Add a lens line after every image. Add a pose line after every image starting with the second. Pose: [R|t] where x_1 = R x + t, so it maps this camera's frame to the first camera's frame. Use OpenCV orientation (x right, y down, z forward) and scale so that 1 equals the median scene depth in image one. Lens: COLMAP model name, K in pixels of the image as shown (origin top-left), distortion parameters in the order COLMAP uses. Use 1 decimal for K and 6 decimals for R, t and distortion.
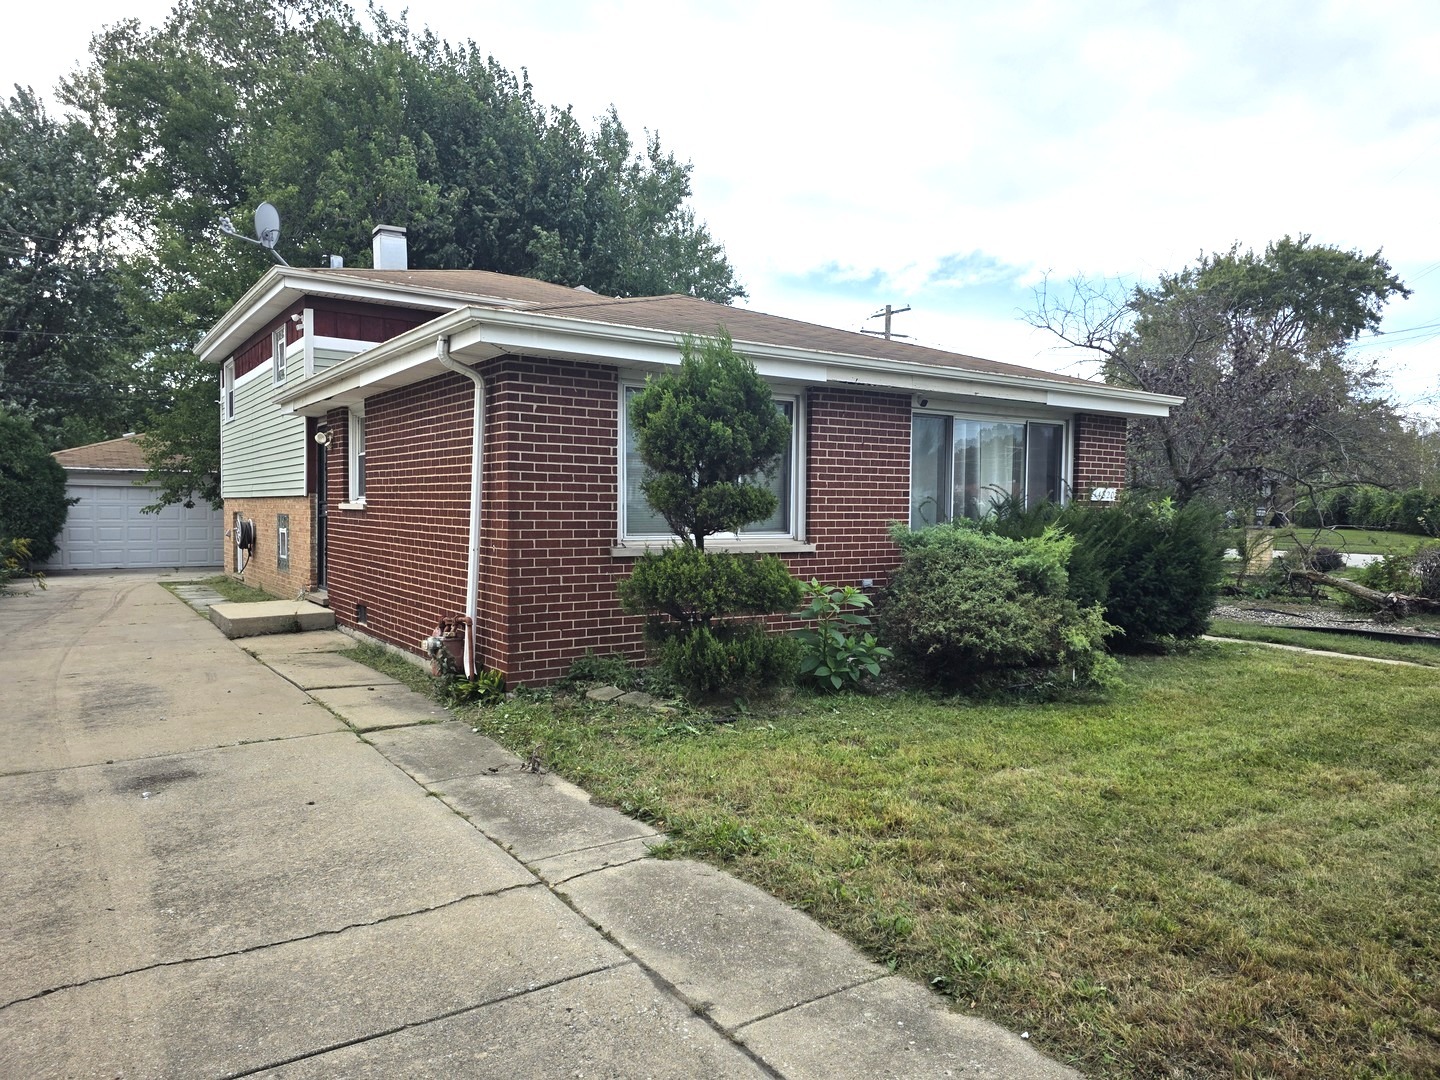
lens RADIAL K [[986.8, 0, 722.6], [0, 986.8, 566.3], [0, 0, 1]] dist [0.074572, -0.000610]
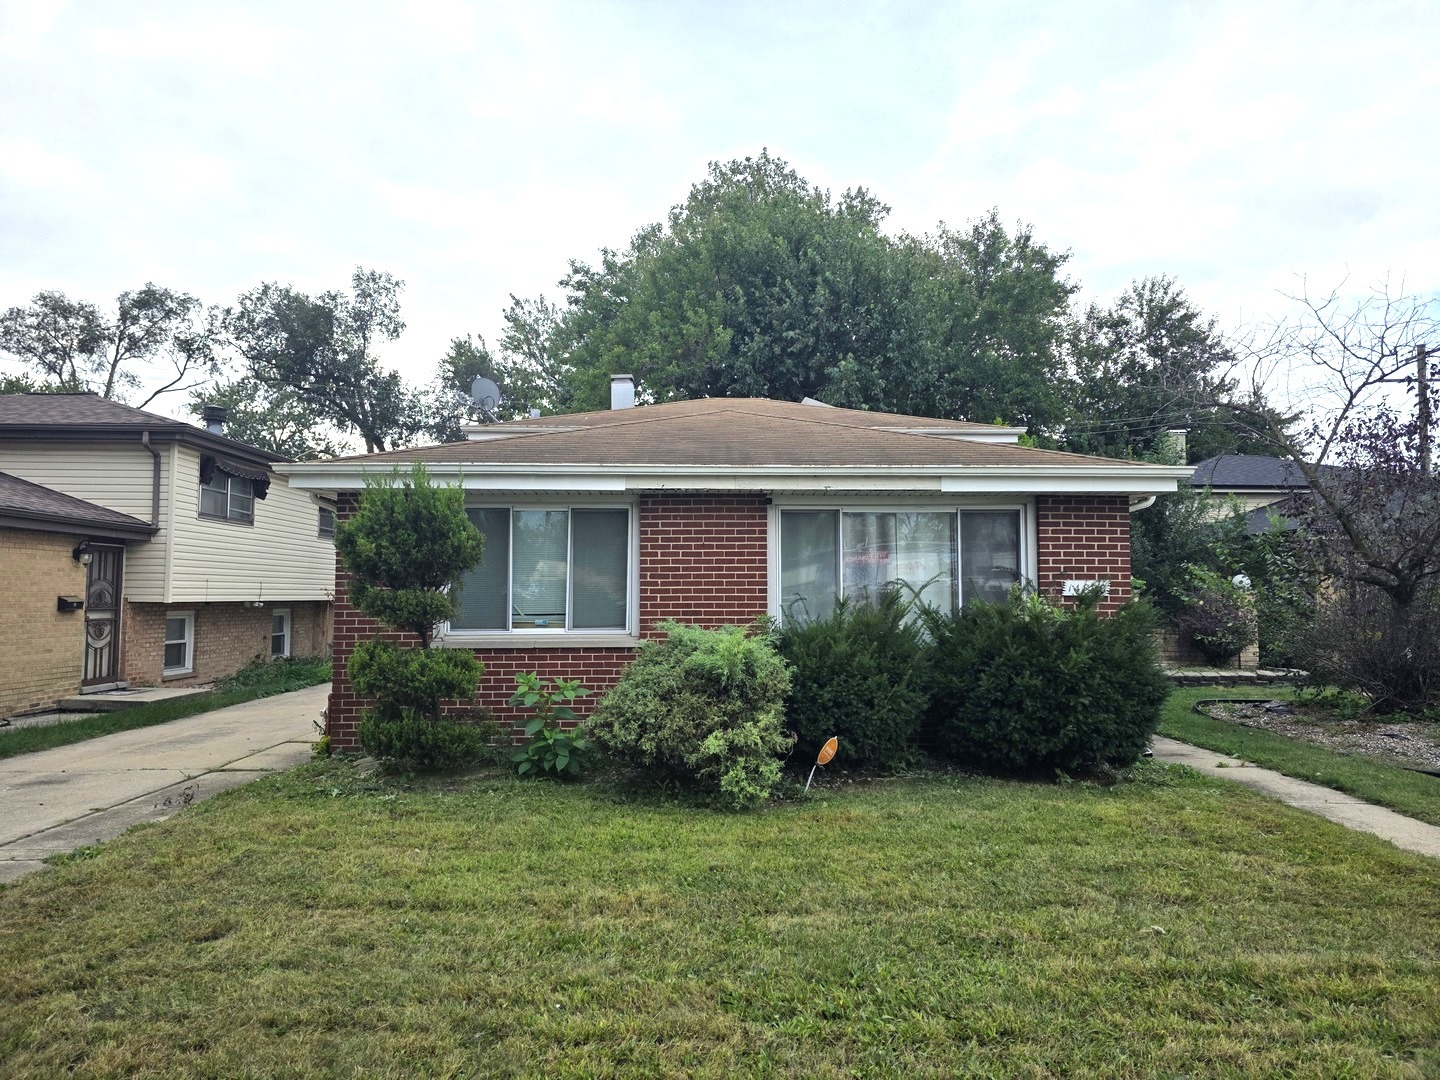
lens RADIAL K [[990.7, 0, 720.0], [0, 990.7, 540.0], [0, 0, 1]] dist [-0.001798, -0.002183]
pose [[0.834928, -0.042158, -0.548743, 0.736294], [-0.022608, 0.993593, -0.110733, -0.013067], [0.549895, 0.104860, 0.828625, 0.151841]]
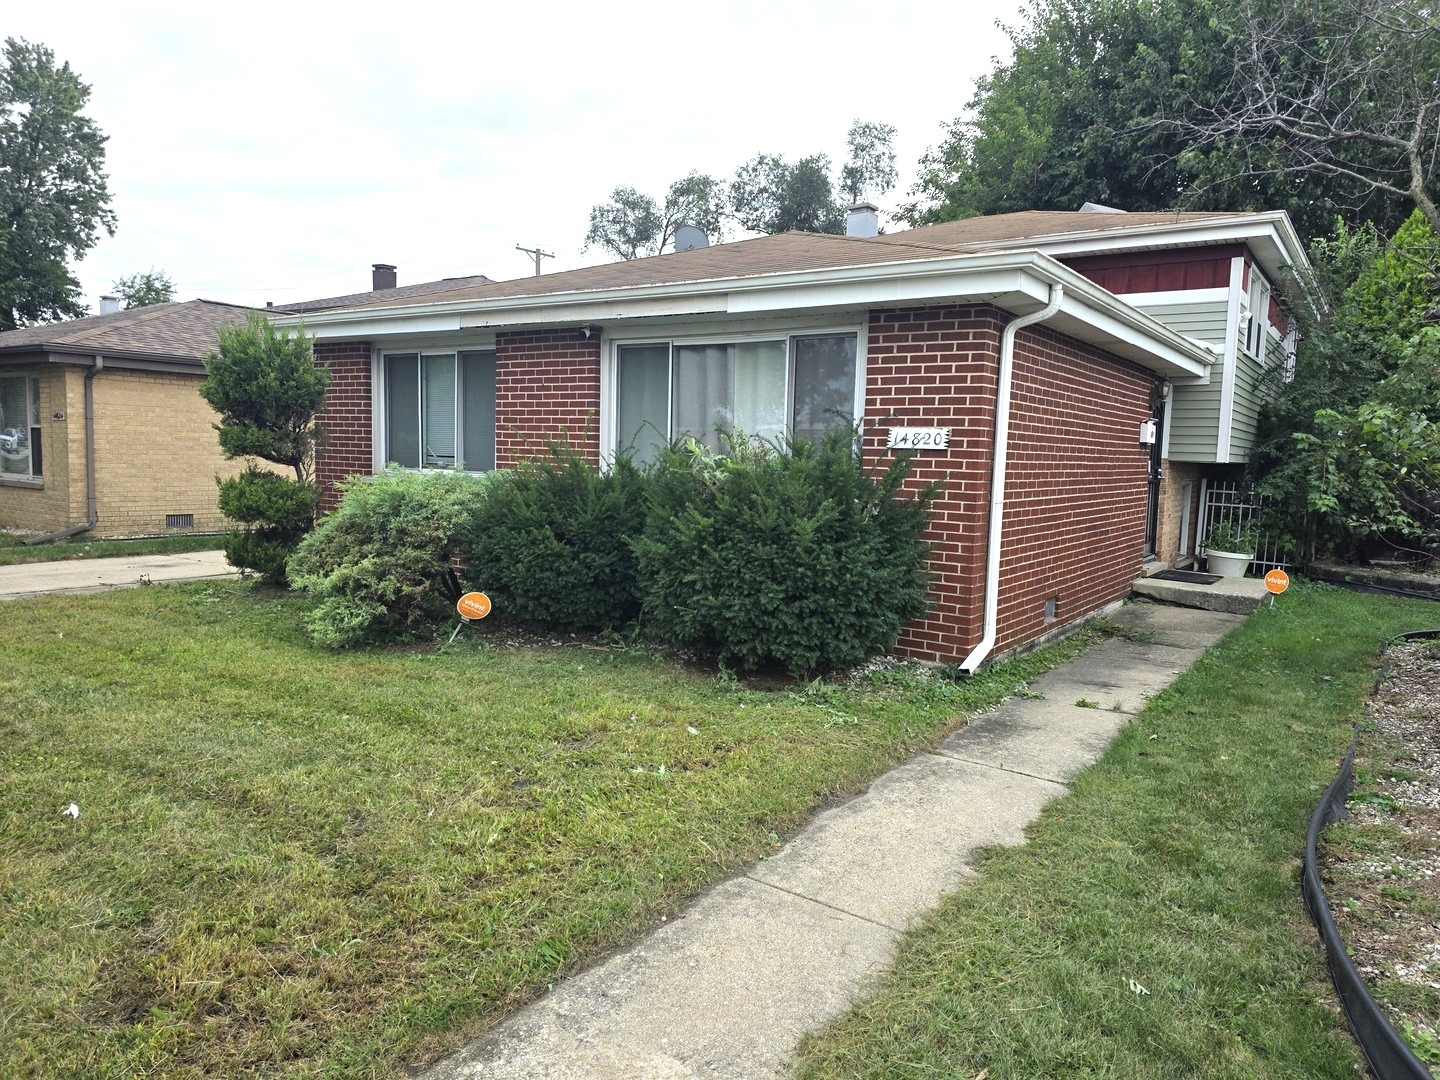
lens RADIAL K [[986.8, 0, 722.6], [0, 986.8, 566.3], [0, 0, 1]] dist [0.074572, -0.000610]
pose [[0.363449, 0.102883, -0.925916, 1.145119], [-0.077445, 0.993780, 0.080024, -0.038835], [0.928389, 0.042623, 0.369156, 0.824446]]
